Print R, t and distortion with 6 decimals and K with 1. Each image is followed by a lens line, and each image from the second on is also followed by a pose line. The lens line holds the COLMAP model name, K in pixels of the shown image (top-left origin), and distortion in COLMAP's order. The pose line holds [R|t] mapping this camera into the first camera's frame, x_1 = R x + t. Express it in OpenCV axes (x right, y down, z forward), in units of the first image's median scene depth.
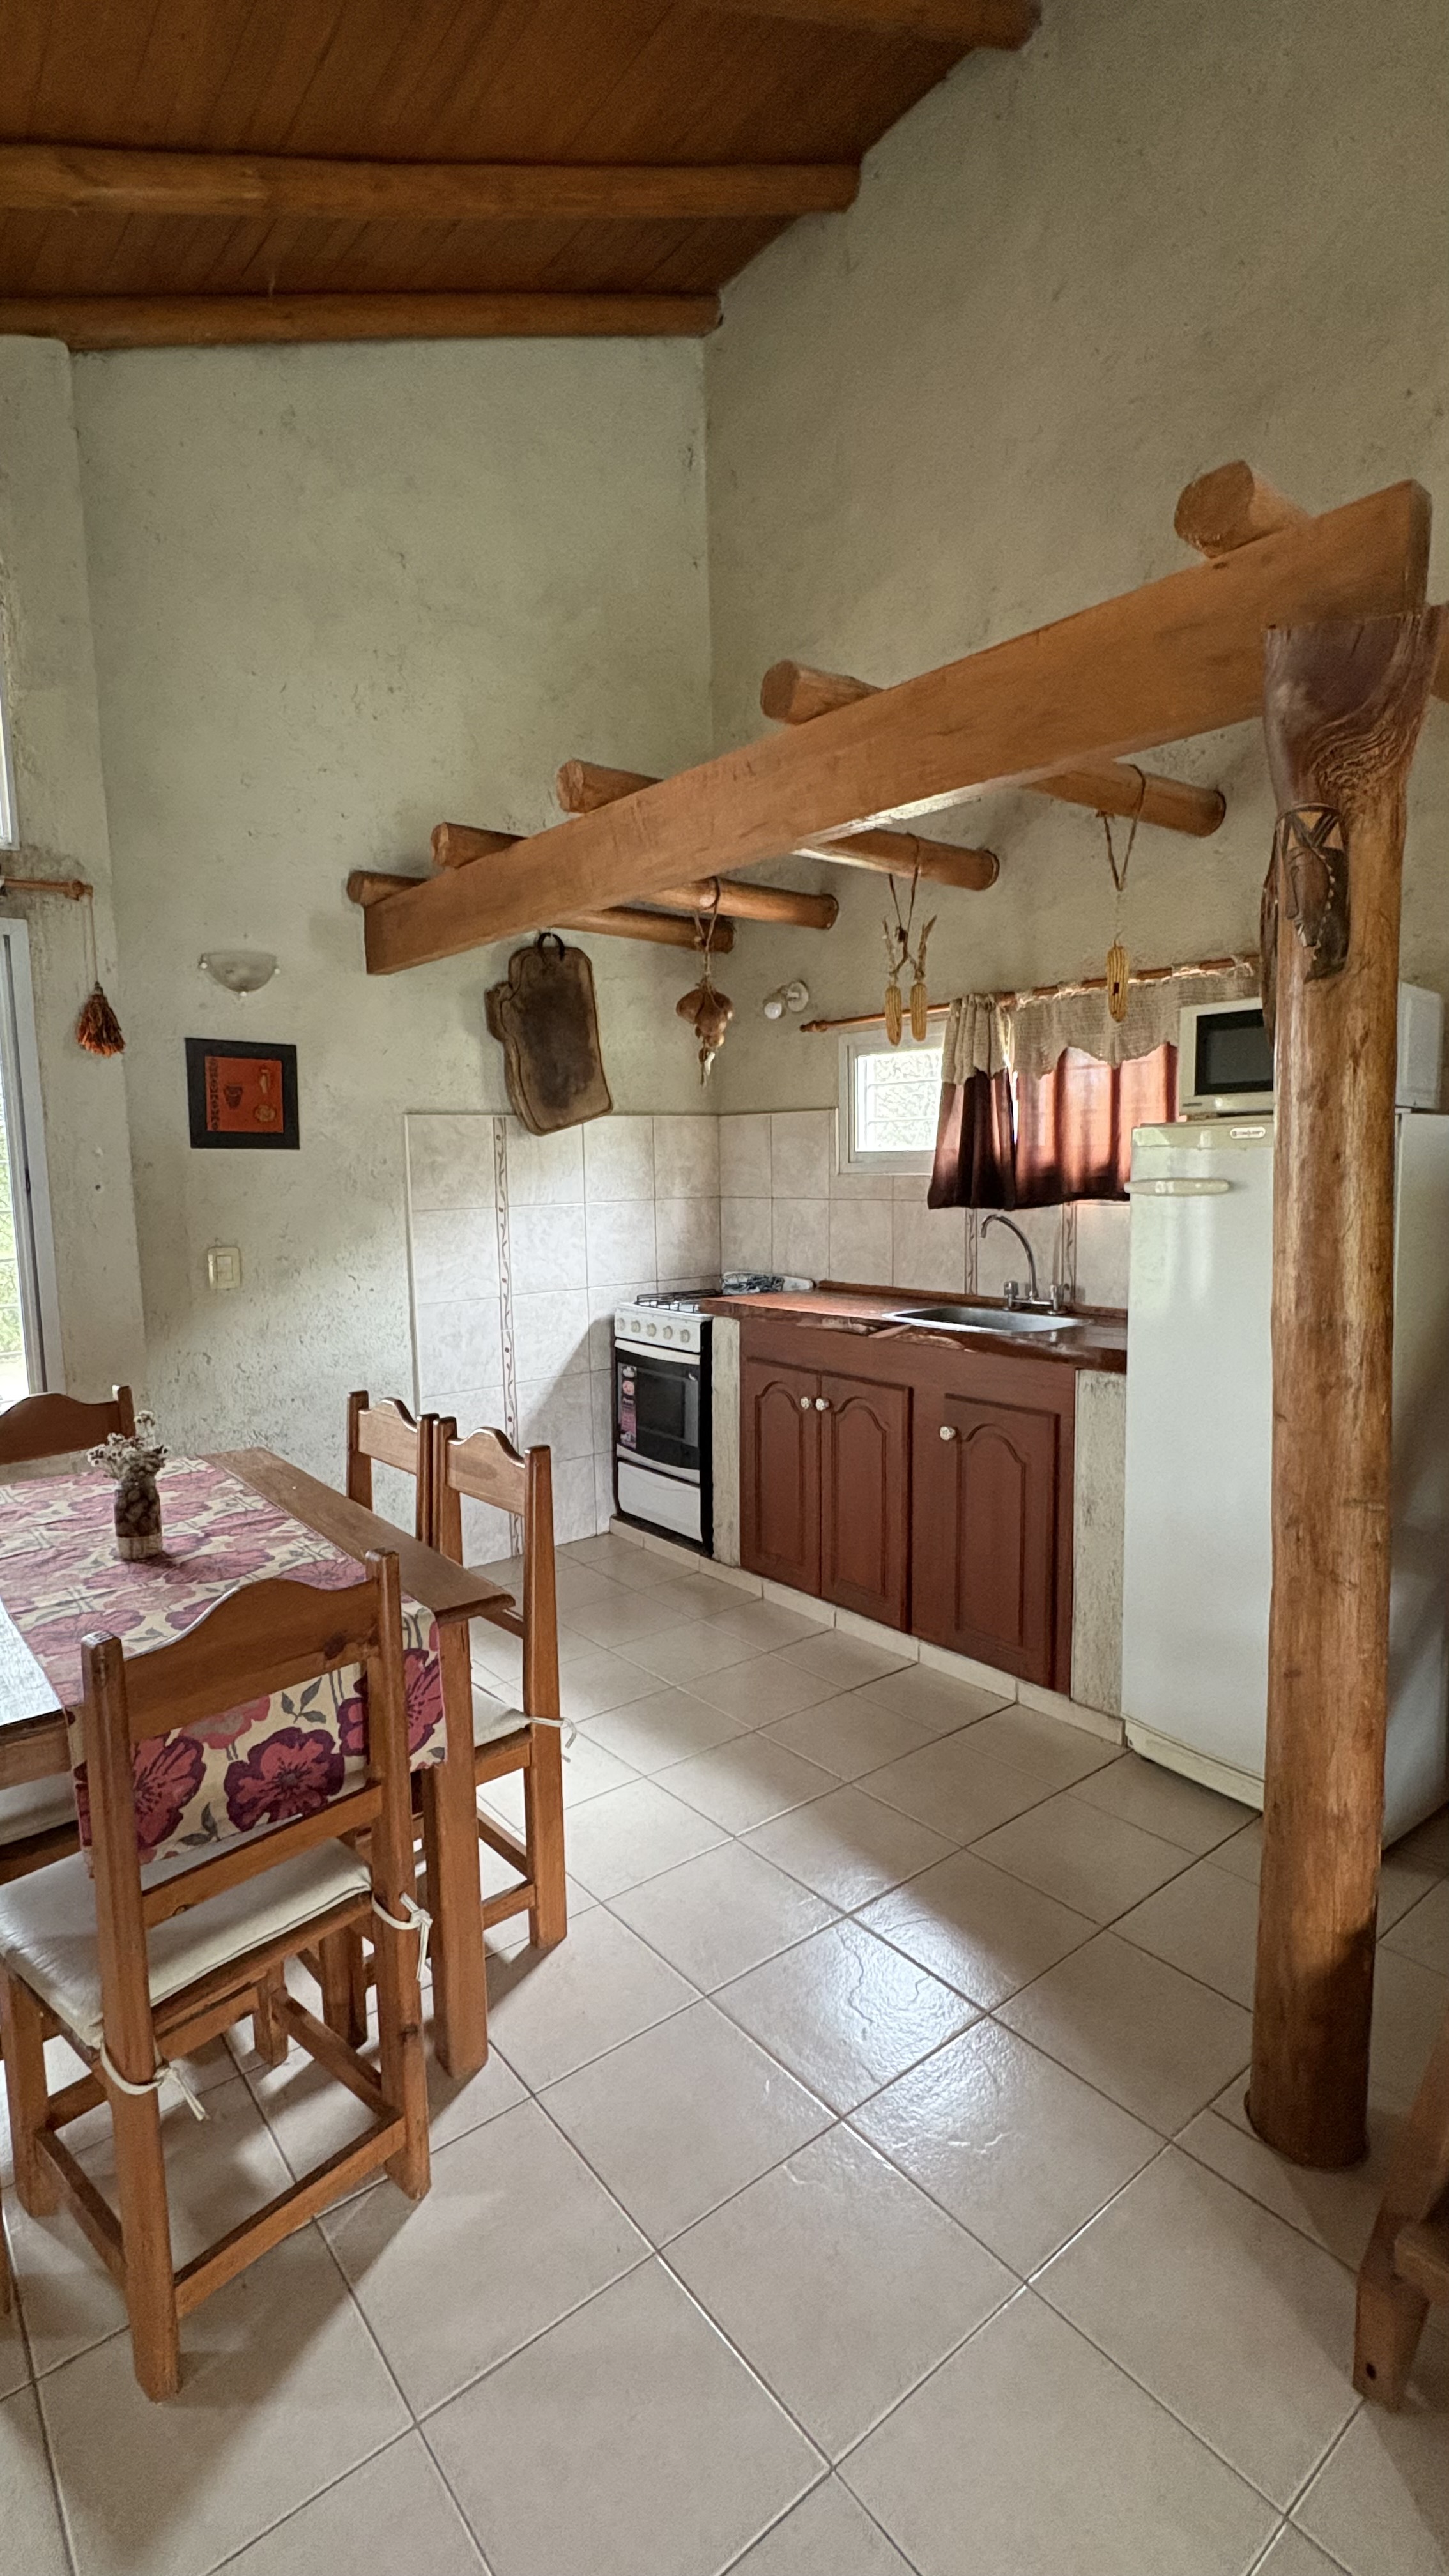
lens RADIAL K [[1185.0, 0, 732.0], [0, 1185.0, 1280.1], [0, 0, 1]] dist [0.003034, -0.000004]
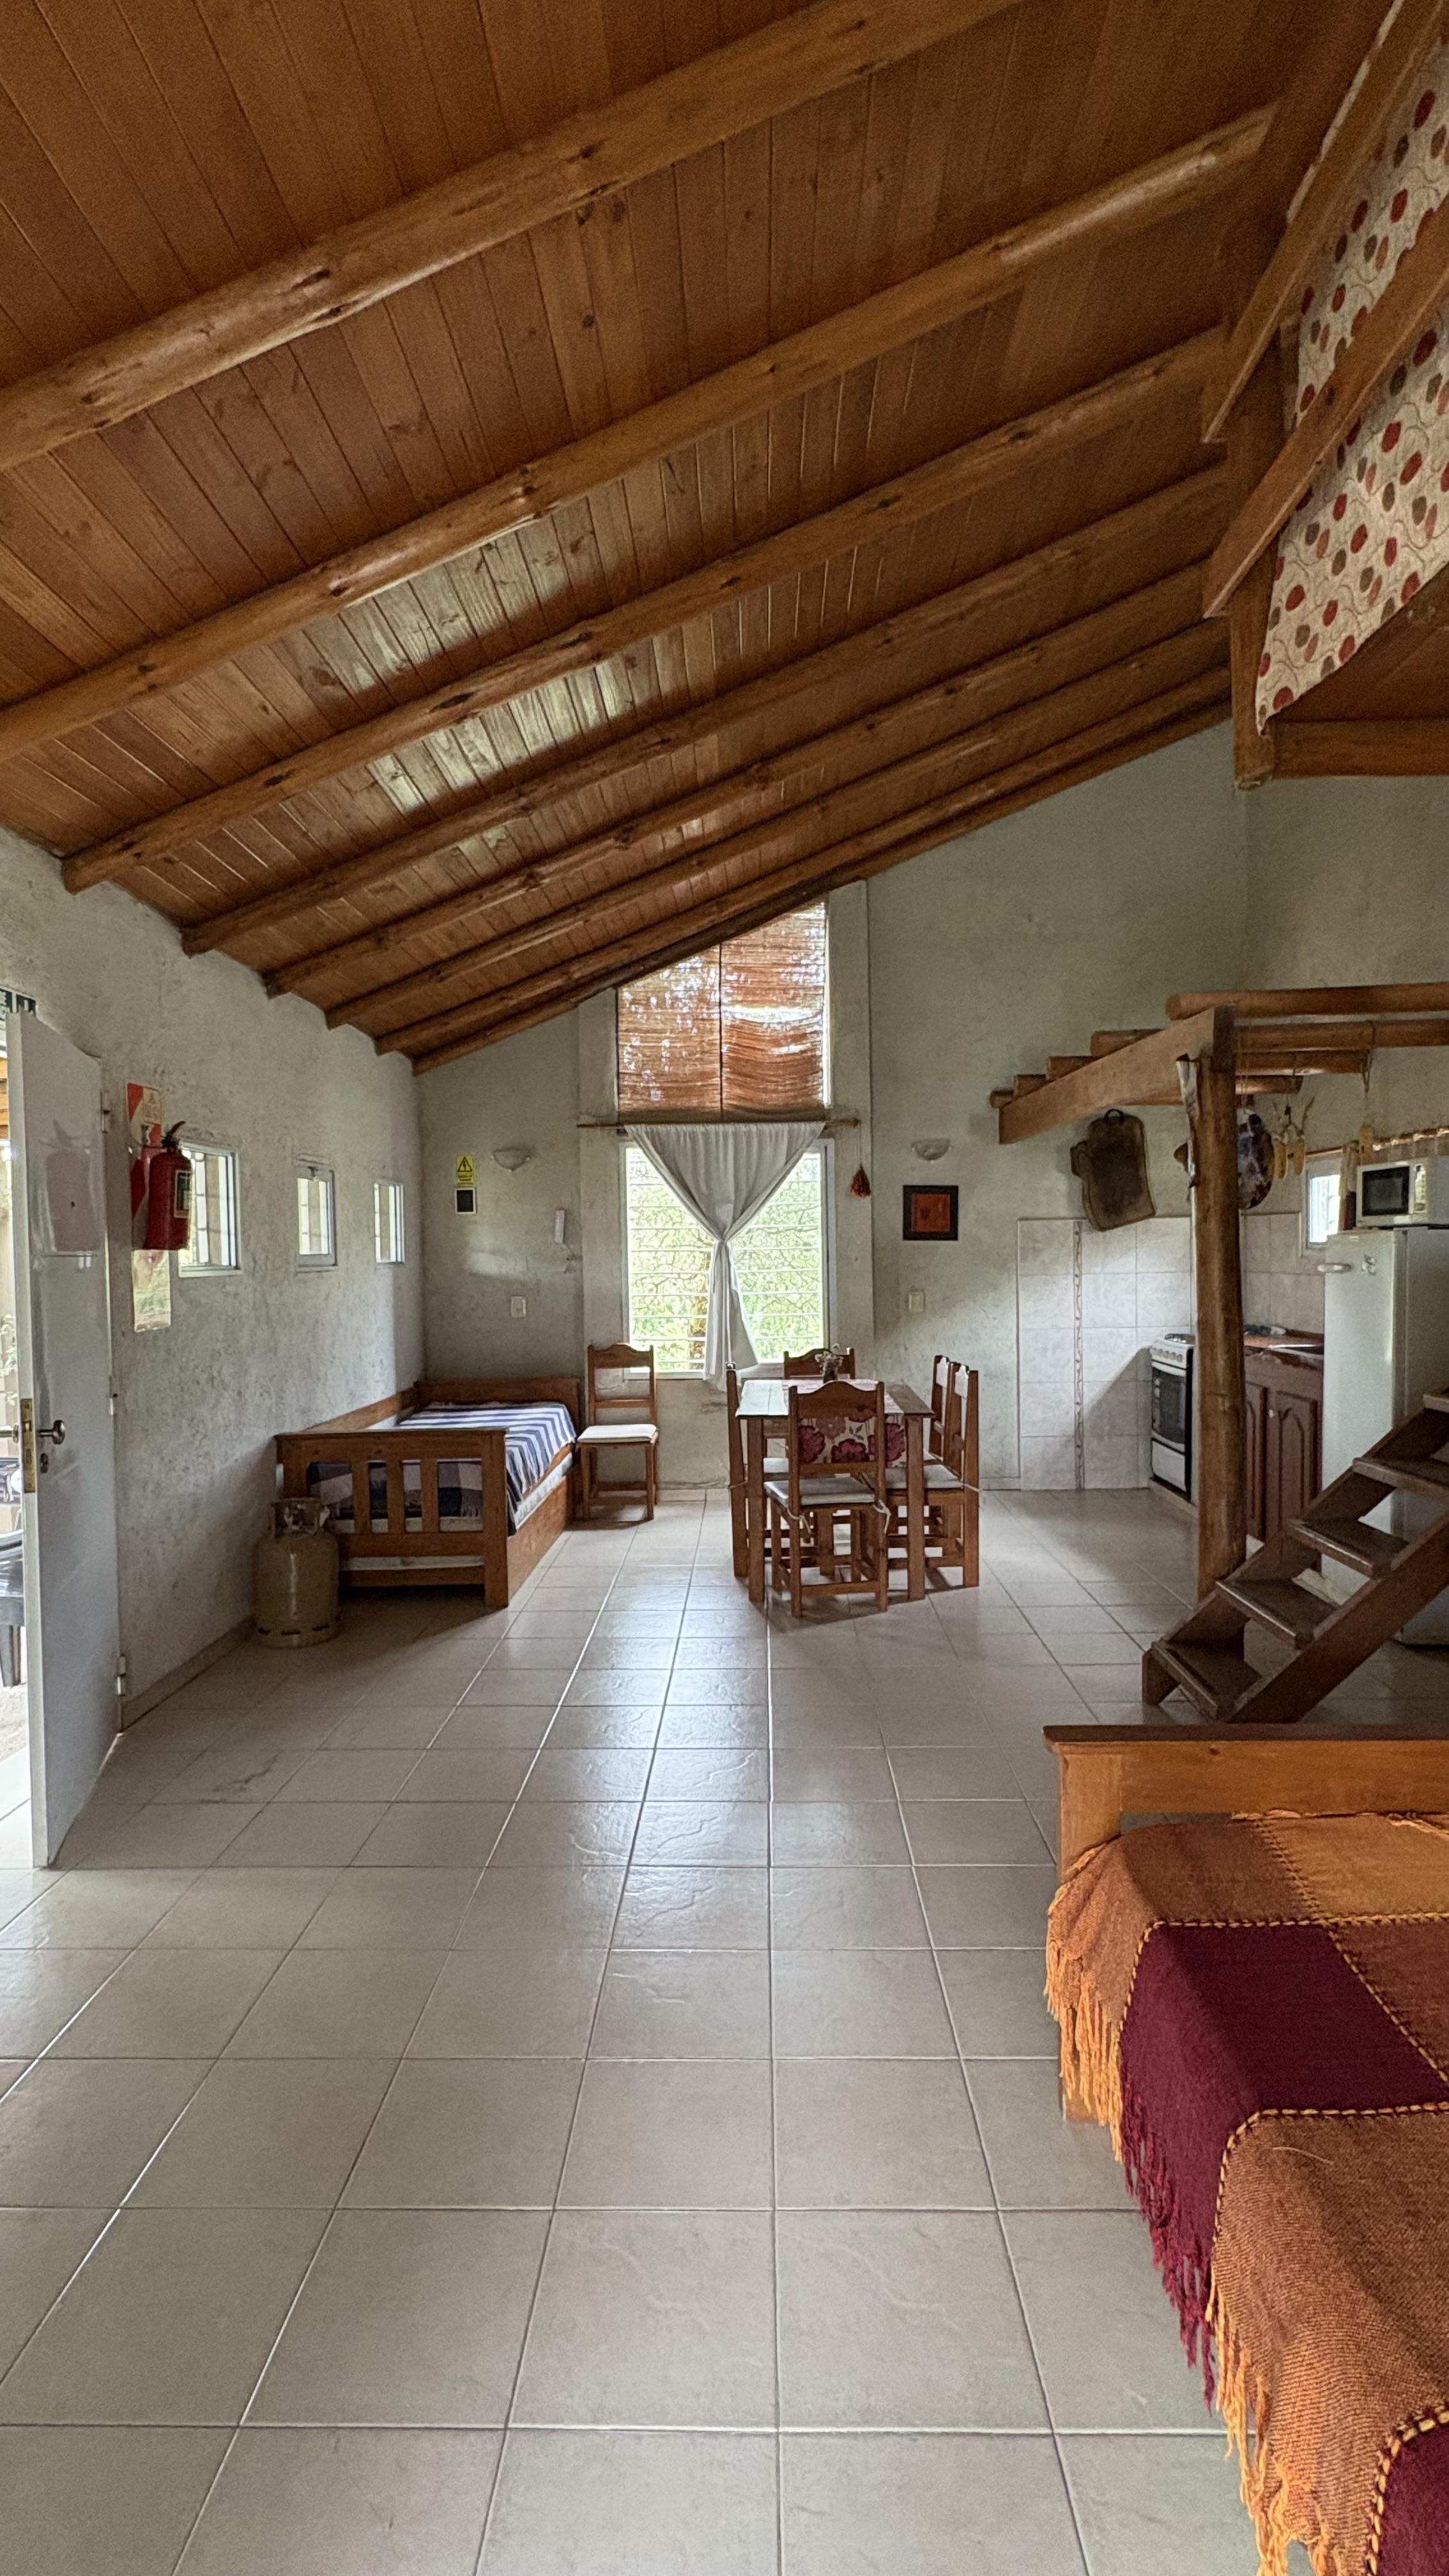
lens RADIAL K [[1185.0, 0, 724.2], [0, 1185.0, 1289.6], [0, 0, 1]] dist [0.003034, -0.000004]
pose [[0.762841, 0.029873, -0.645896, 0.539260], [-0.063769, 0.997538, -0.029178, 0.042701], [0.643434, 0.063446, 0.762868, -0.629566]]
